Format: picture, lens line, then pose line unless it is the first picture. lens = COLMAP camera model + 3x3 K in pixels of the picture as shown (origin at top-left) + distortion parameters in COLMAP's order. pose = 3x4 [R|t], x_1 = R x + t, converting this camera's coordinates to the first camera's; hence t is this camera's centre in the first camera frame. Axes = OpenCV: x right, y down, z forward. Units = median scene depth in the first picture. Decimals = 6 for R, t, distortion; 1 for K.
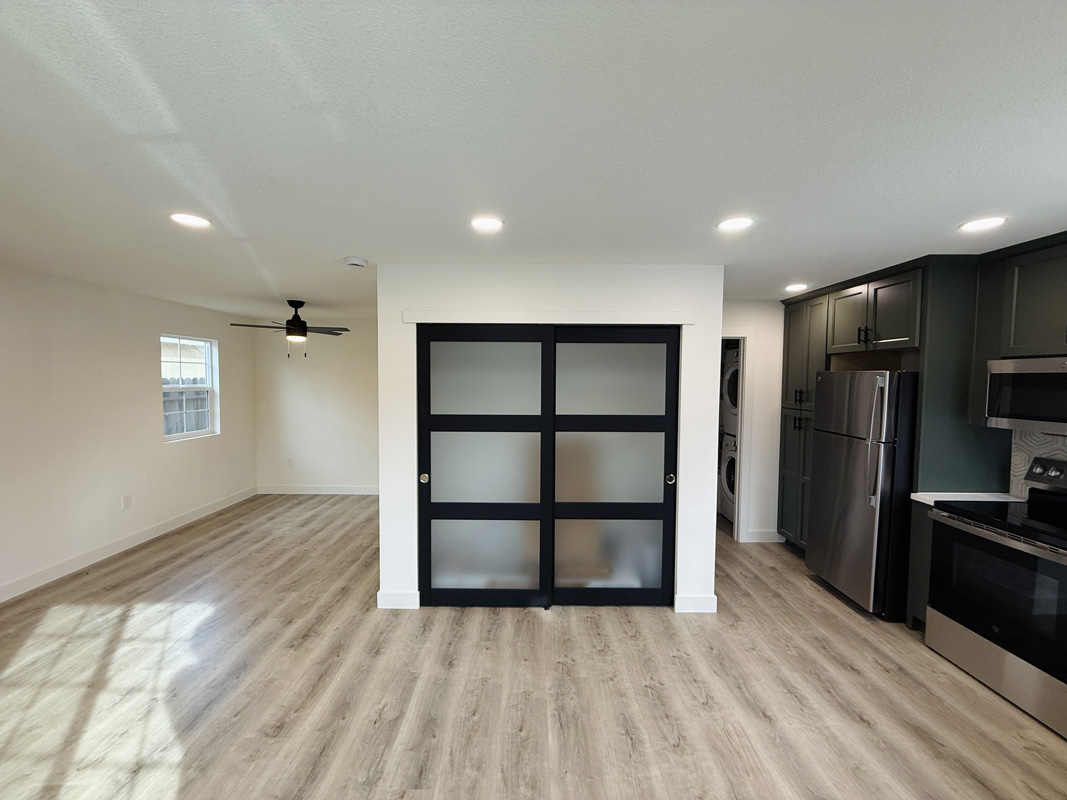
lens RADIAL K [[429.7, 0, 529.4], [0, 429.7, 393.8], [0, 0, 1]] dist [-0.006143, 0.001270]
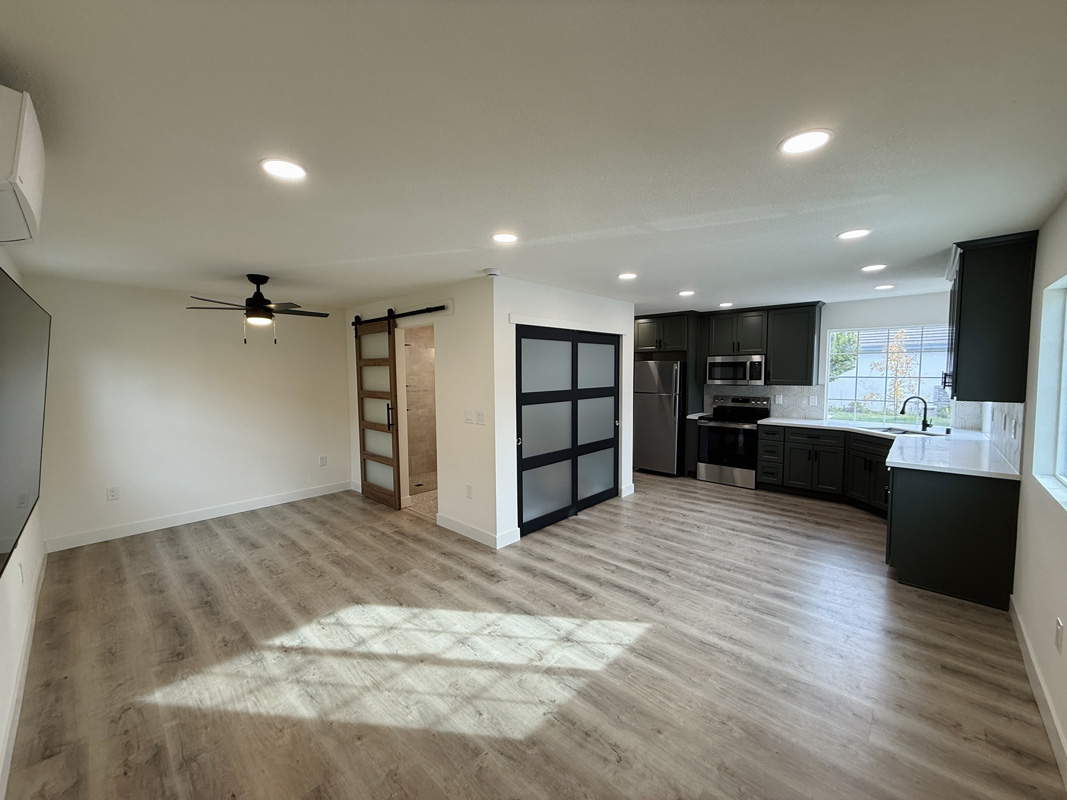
lens RADIAL K [[429.7, 0, 532.9], [0, 429.7, 397.5], [0, 0, 1]] dist [-0.006143, 0.001270]
pose [[0.676687, -0.059048, 0.733899, -1.216481], [0.039871, 0.998255, 0.043555, 0.005537], [-0.735190, -0.000212, 0.677861, 0.071313]]
